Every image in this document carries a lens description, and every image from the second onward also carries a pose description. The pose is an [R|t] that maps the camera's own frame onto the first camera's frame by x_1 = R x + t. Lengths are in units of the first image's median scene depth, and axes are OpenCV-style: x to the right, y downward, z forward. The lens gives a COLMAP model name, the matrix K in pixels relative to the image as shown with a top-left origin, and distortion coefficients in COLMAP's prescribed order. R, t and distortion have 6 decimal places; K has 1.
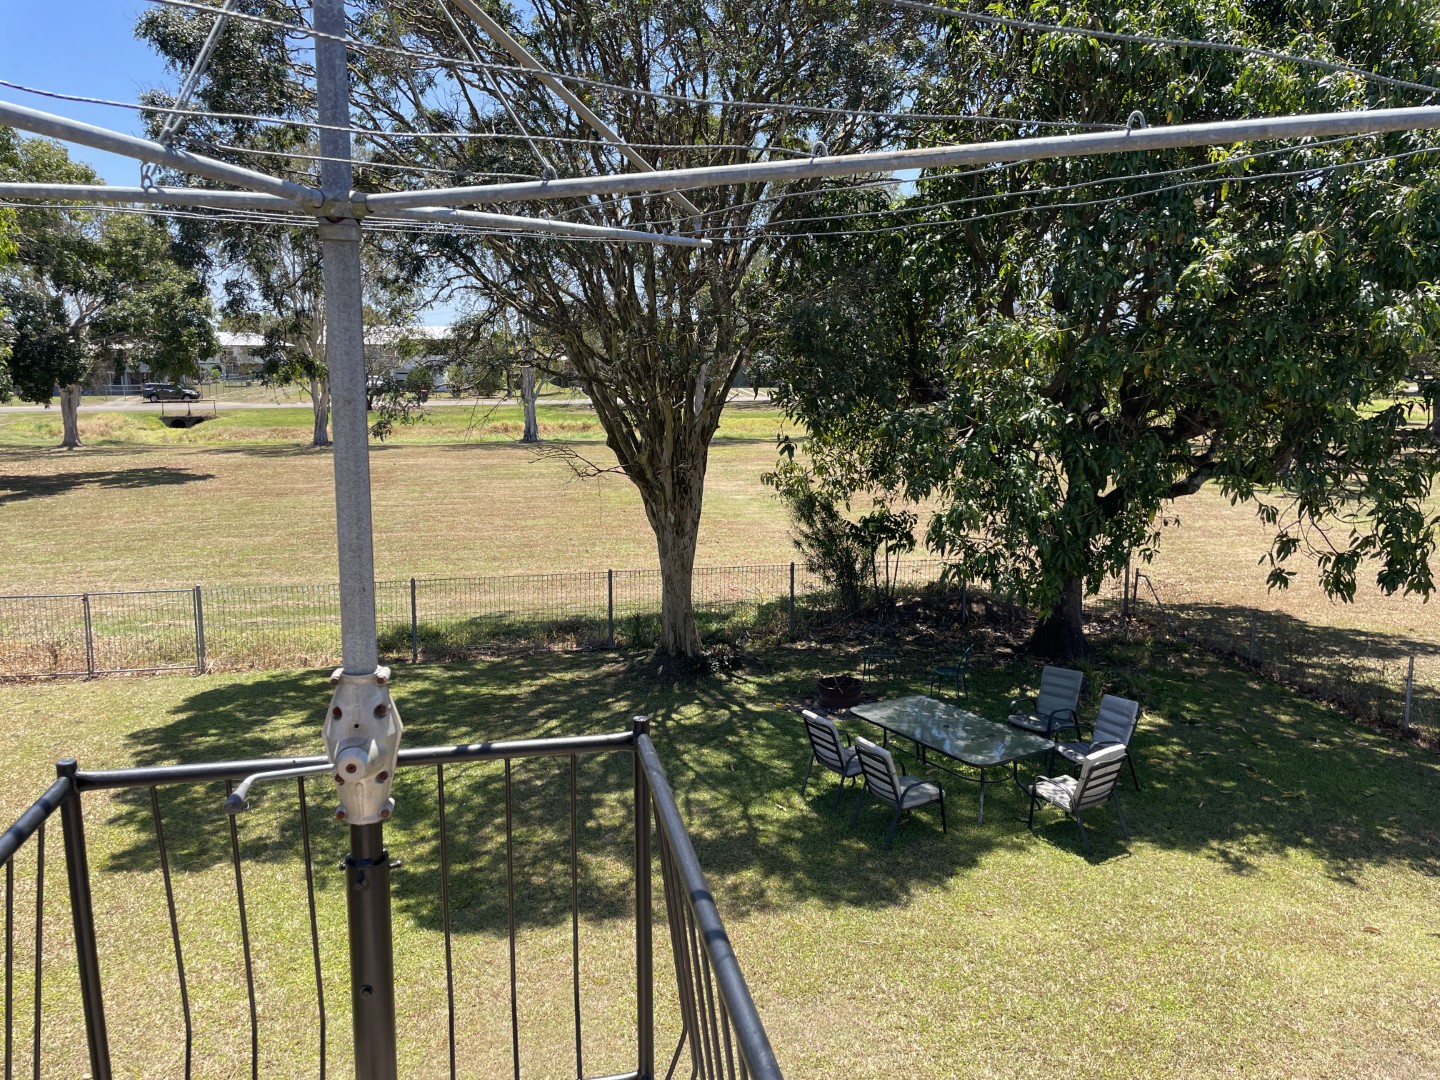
lens RADIAL K [[1082.0, 0, 722.9], [0, 1082.0, 532.6], [0, 0, 1]] dist [0.069318, -0.094967]
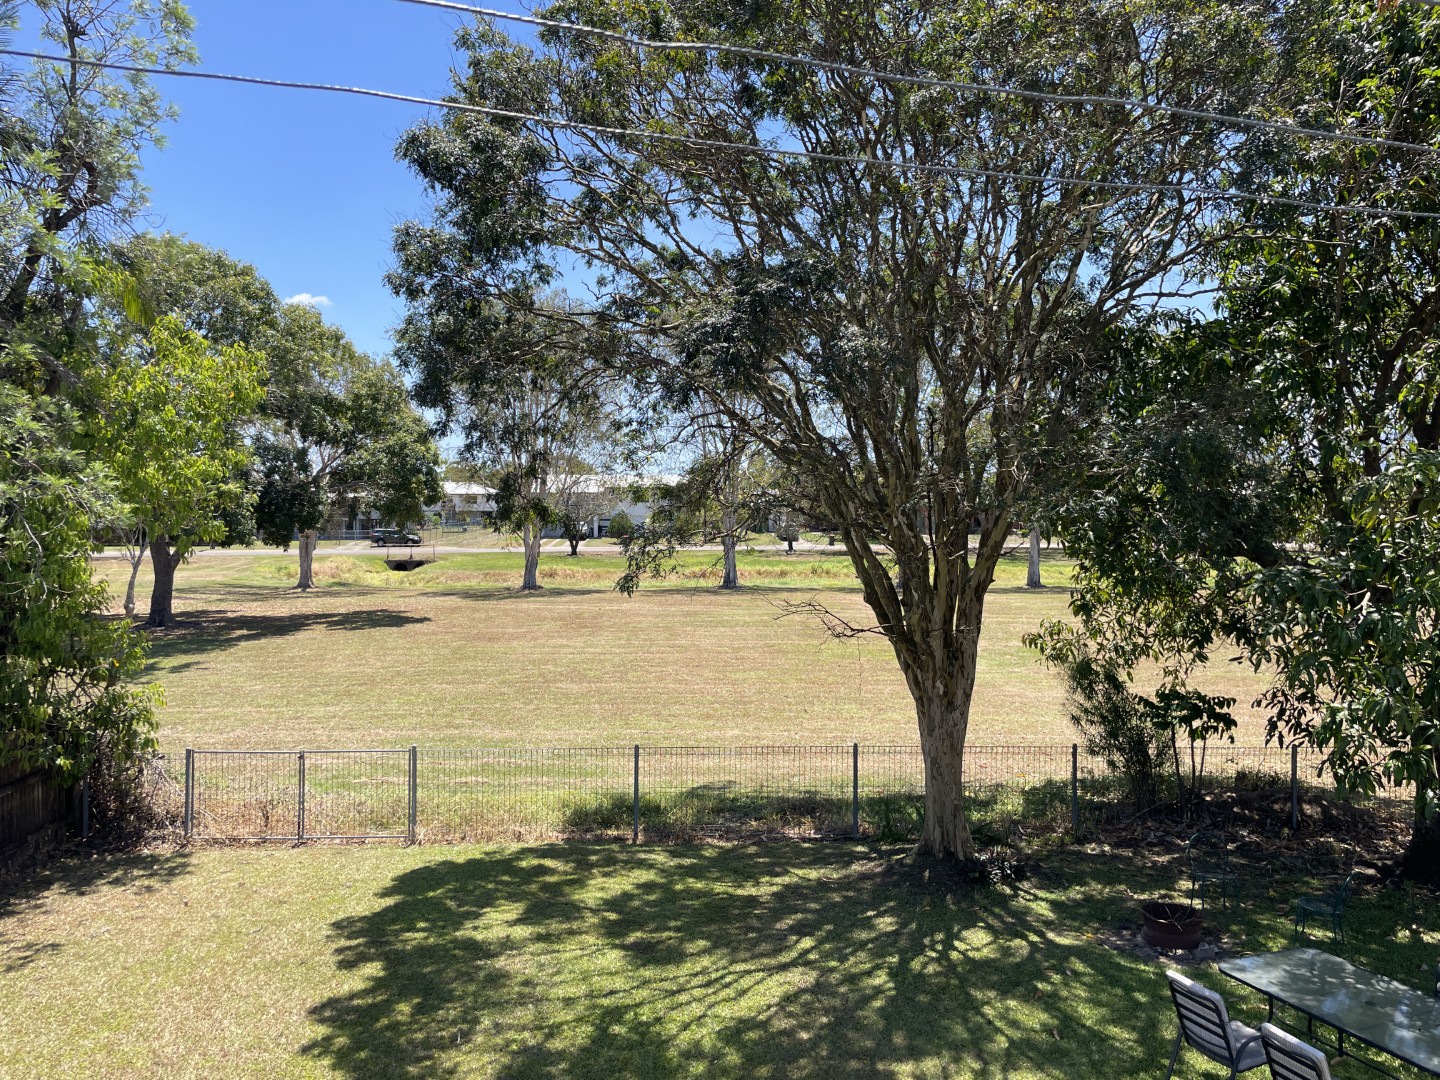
lens RADIAL K [[1082.0, 0, 714.3], [0, 1082.0, 534.2], [0, 0, 1]] dist [0.069318, -0.094967]
pose [[0.984217, 0.006176, -0.176859, -0.066481], [-0.029497, 0.991136, -0.129535, -0.016899], [0.174491, 0.132708, 0.975675, 0.117911]]
